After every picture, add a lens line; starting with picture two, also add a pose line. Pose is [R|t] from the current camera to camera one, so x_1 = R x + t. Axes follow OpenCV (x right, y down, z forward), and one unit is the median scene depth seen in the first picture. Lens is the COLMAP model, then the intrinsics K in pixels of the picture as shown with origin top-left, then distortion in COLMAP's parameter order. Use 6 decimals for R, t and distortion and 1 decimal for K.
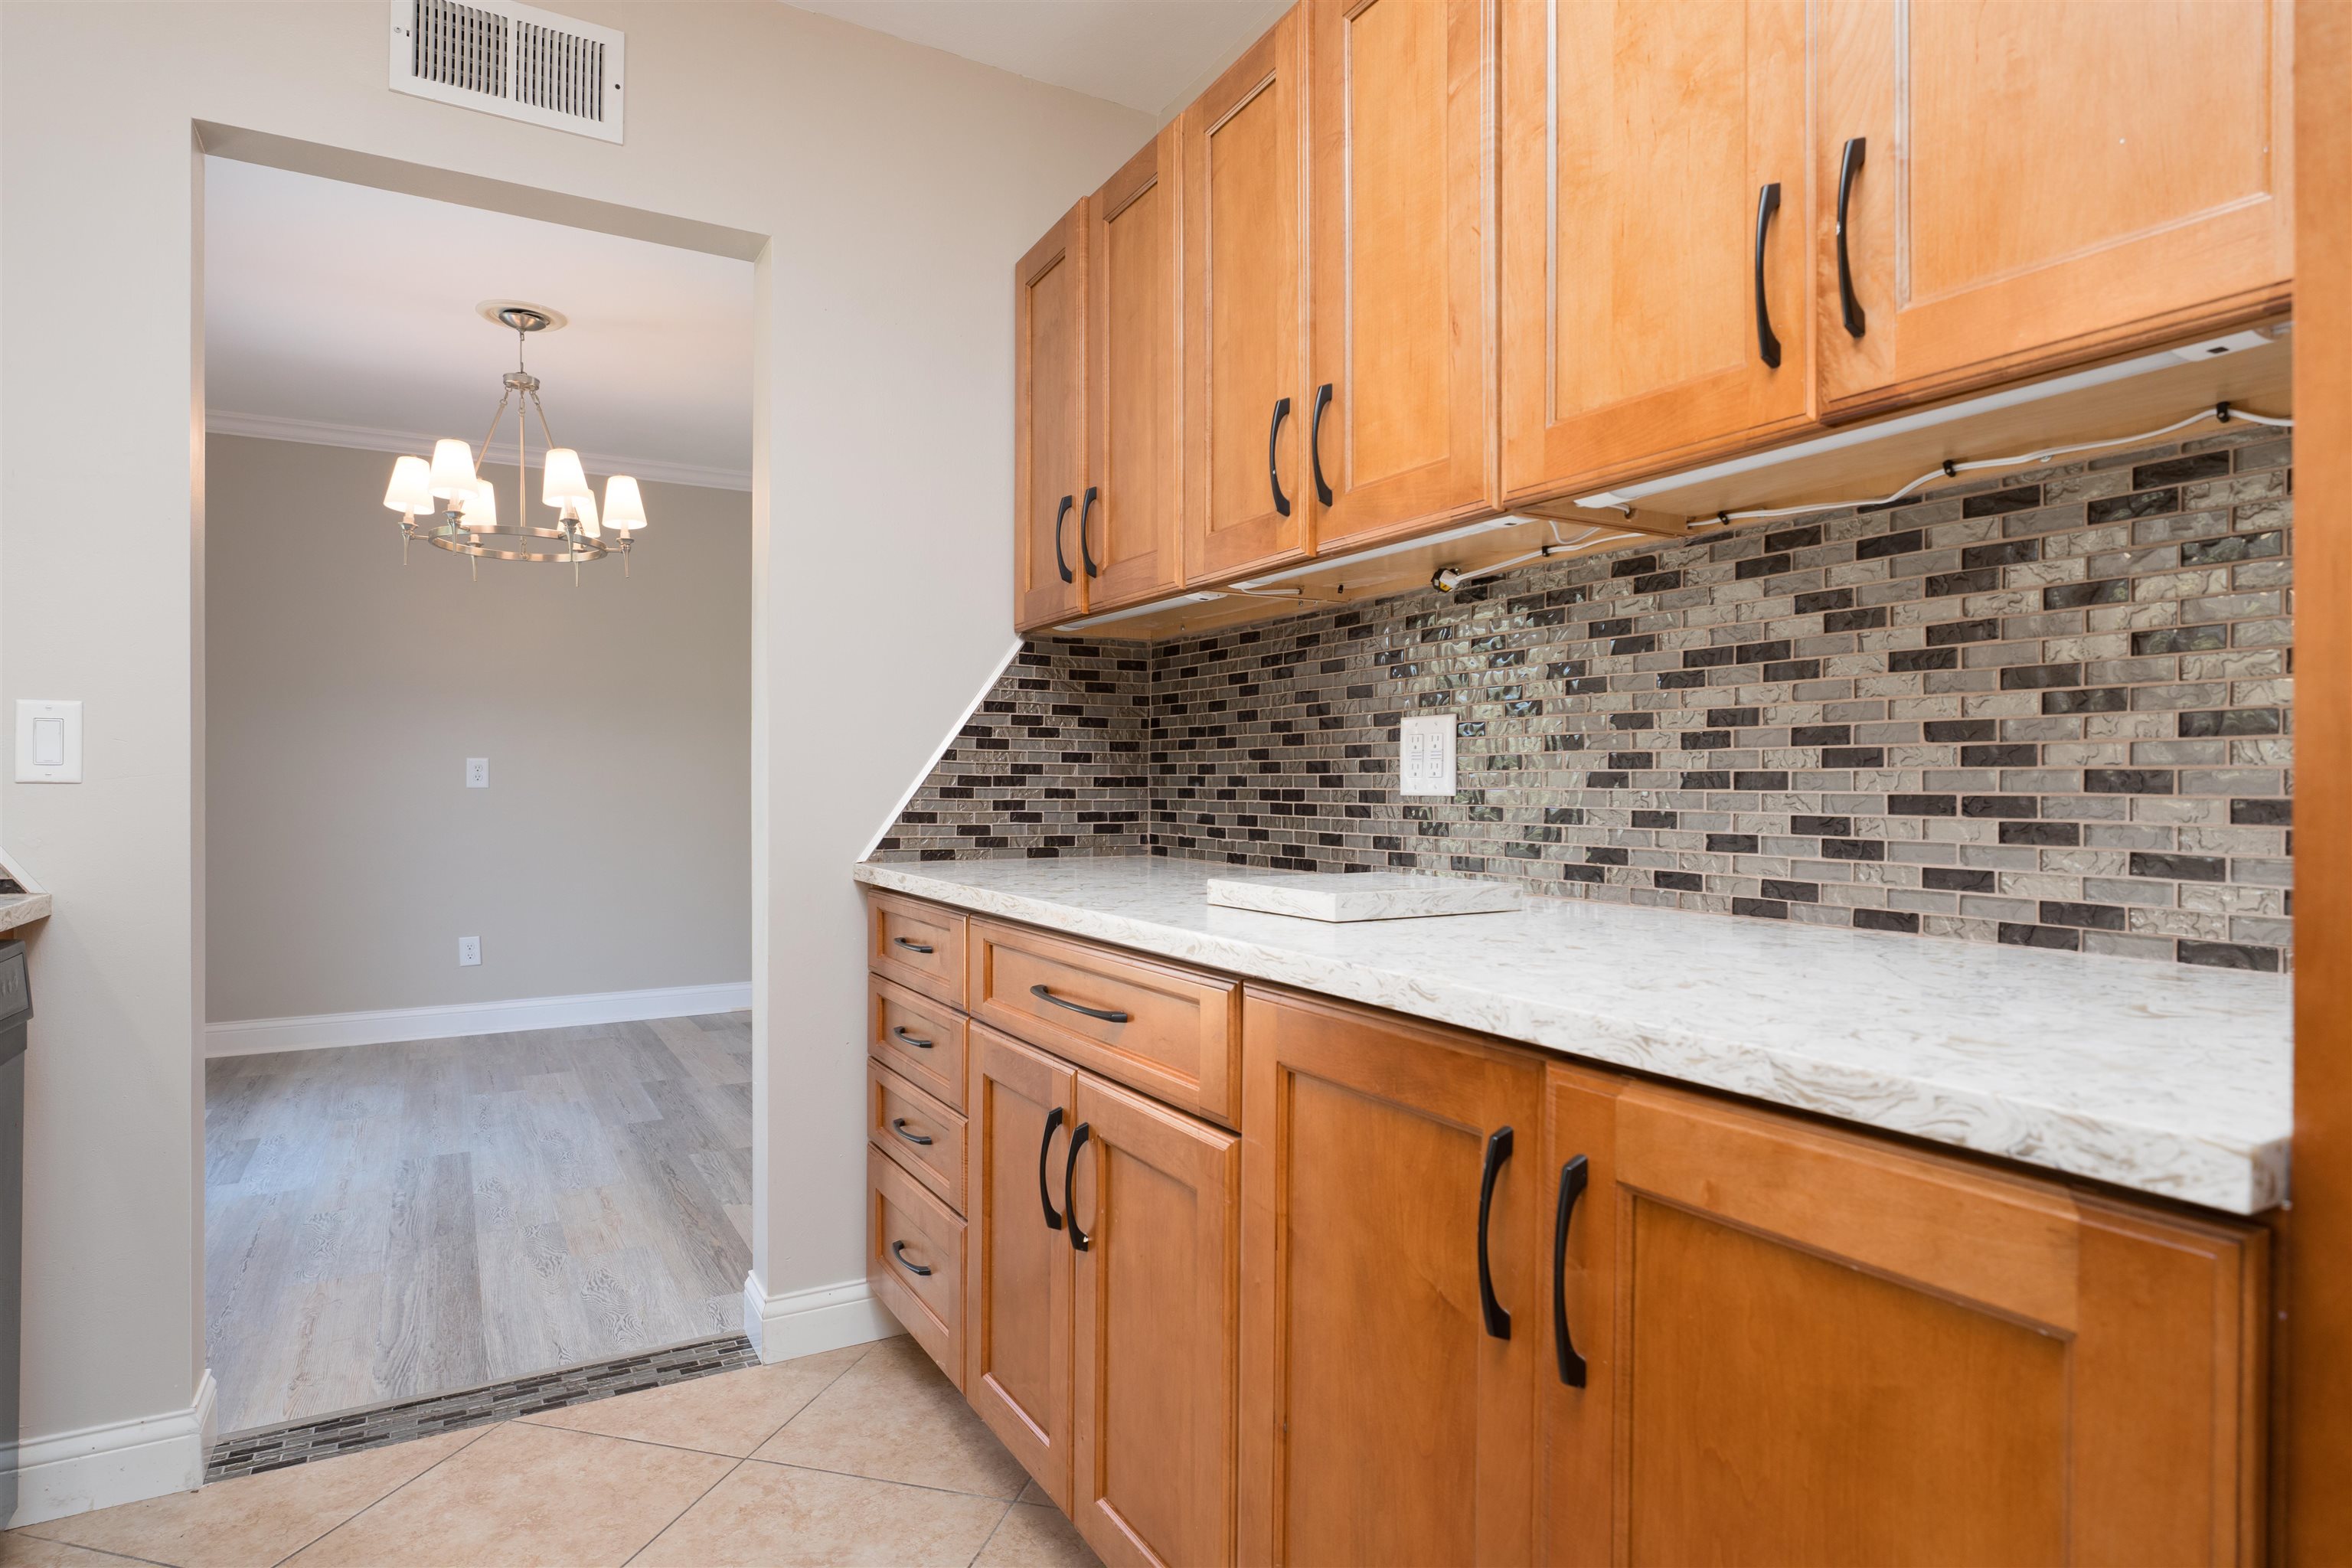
lens RADIAL K [[1272.8, 0, 1176.0], [0, 1272.8, 784.0], [0, 0, 1]] dist [-0.019974, 0.010332]
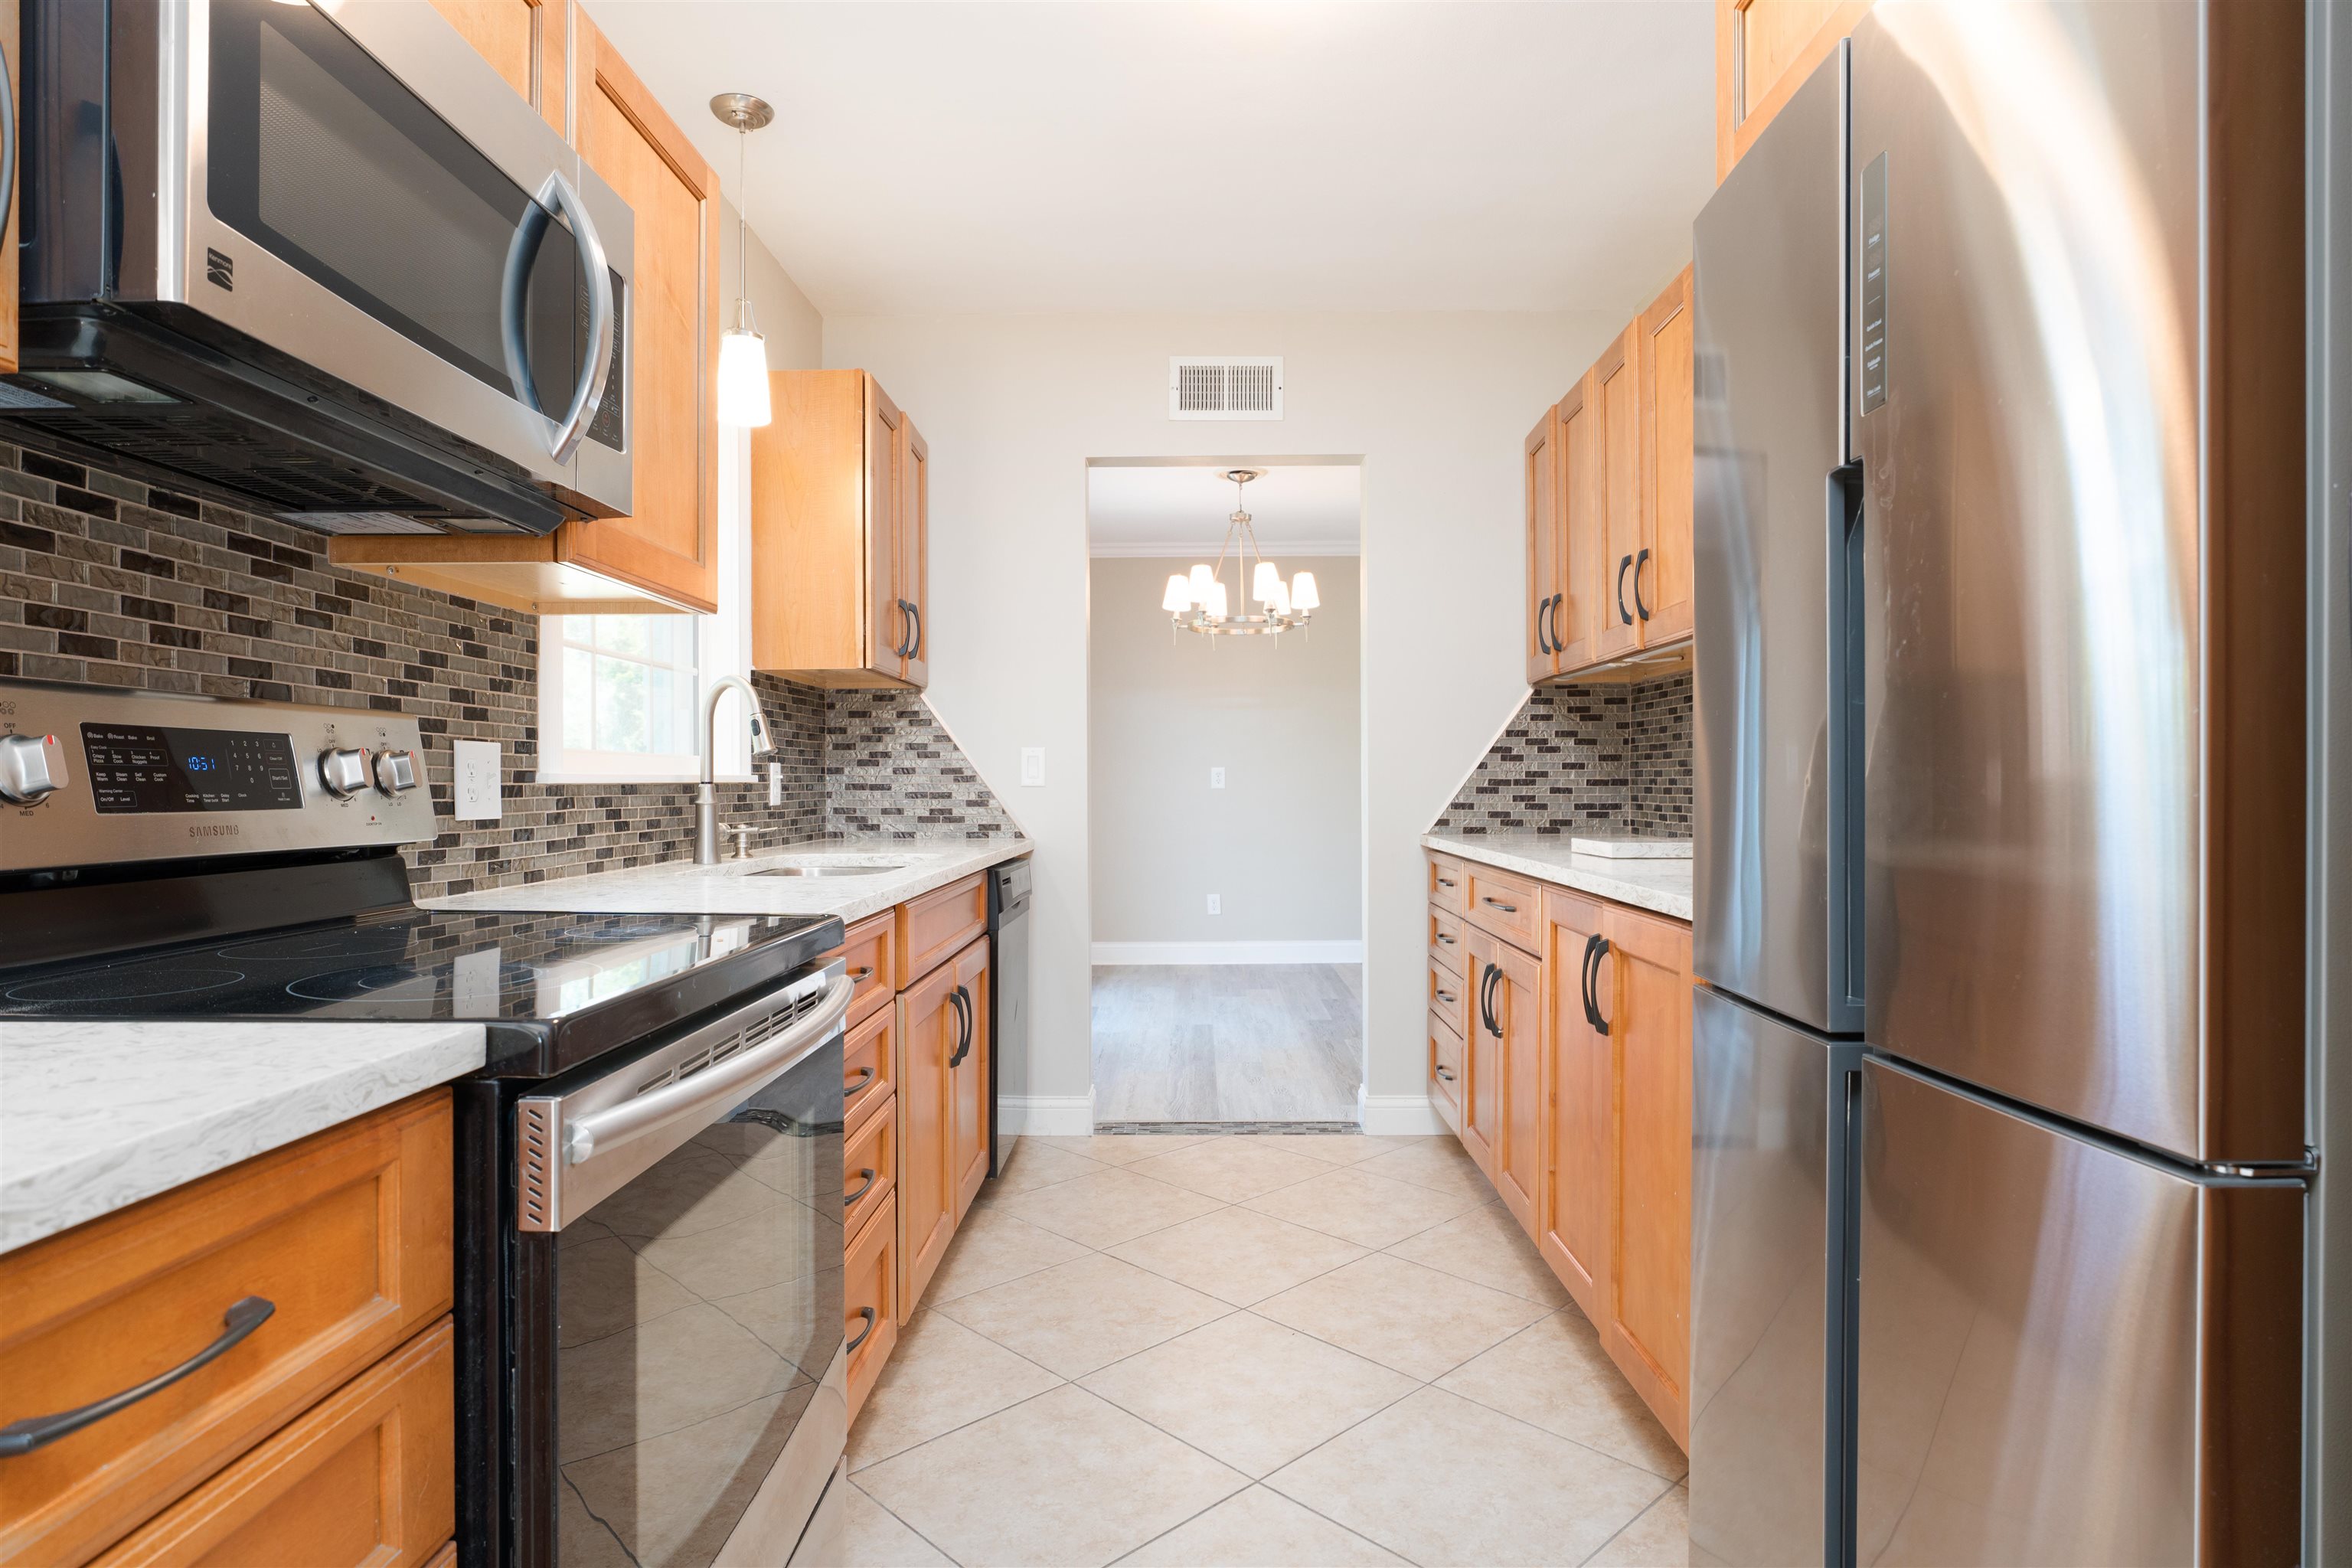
lens RADIAL K [[1272.8, 0, 1176.0], [0, 1272.8, 784.0], [0, 0, 1]] dist [-0.019974, 0.010332]
pose [[0.856868, -0.004774, -0.515513, 0.290950], [0.004712, 0.999988, -0.001430, -0.000266], [0.515514, -0.001203, 0.856880, -0.500688]]
